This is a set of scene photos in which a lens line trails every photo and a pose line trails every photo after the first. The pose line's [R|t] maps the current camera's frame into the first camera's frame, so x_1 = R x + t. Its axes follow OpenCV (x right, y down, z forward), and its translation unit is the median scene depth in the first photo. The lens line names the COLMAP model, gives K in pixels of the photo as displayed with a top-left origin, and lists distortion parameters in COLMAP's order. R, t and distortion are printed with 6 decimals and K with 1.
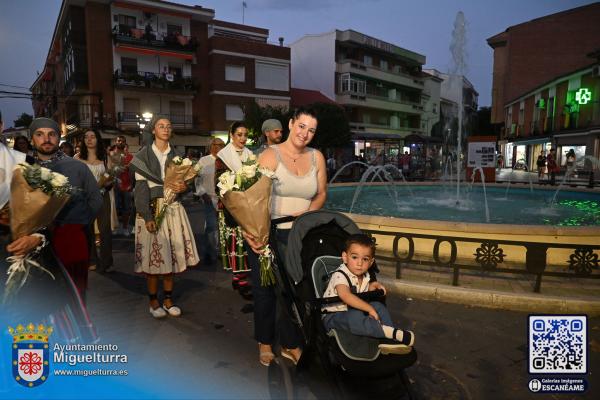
lens RADIAL K [[407.5, 0, 300.0], [0, 407.5, 200.0], [0, 0, 1]] dist [0.002353, 0.000133]
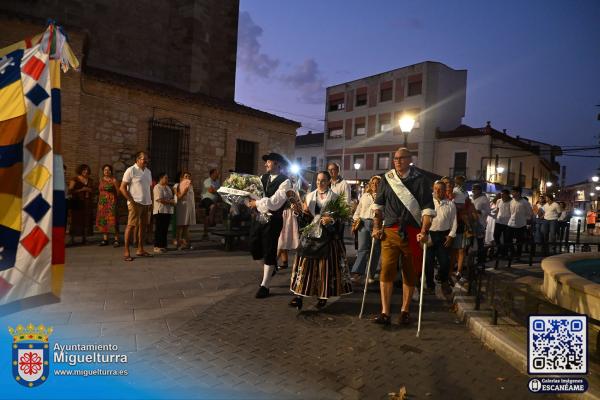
lens RADIAL K [[420.7, 0, 300.0], [0, 420.7, 200.0], [0, 0, 1]] dist [-0.009823, -0.001956]
pose [[0.315961, 0.032193, -0.948226, 0.173052], [-0.153544, 0.987985, -0.017620, -0.001117], [0.936265, 0.151161, 0.317108, 0.013142]]
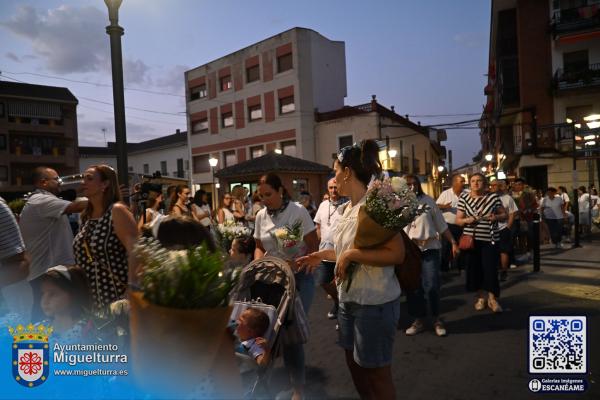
lens RADIAL K [[406.4, 0, 300.0], [0, 406.4, 200.0], [0, 0, 1]] dist [-0.001629, 0.001182]
pose [[0.517931, -0.017610, -0.855241, -0.060600], [-0.047526, 0.997651, -0.049324, -0.026401], [0.854101, 0.066193, 0.515878, 0.223946]]
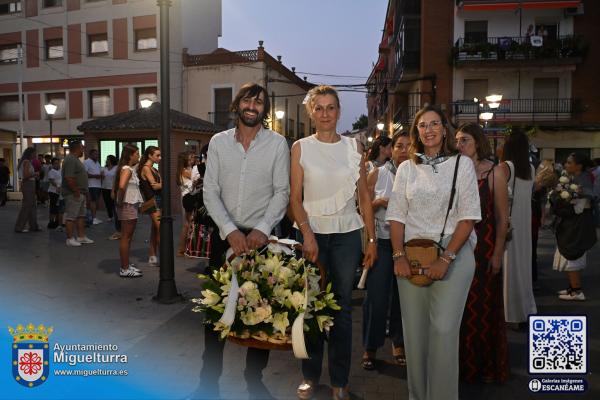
lens RADIAL K [[546.4, 0, 300.0], [0, 546.4, 200.0], [0, 0, 1]] dist [-0.009261, -0.011445]
pose [[0.759067, 0.045340, -0.649432, -0.037428], [-0.071784, 0.997318, -0.014275, -0.015487], [0.647043, 0.057454, 0.760286, 0.131392]]
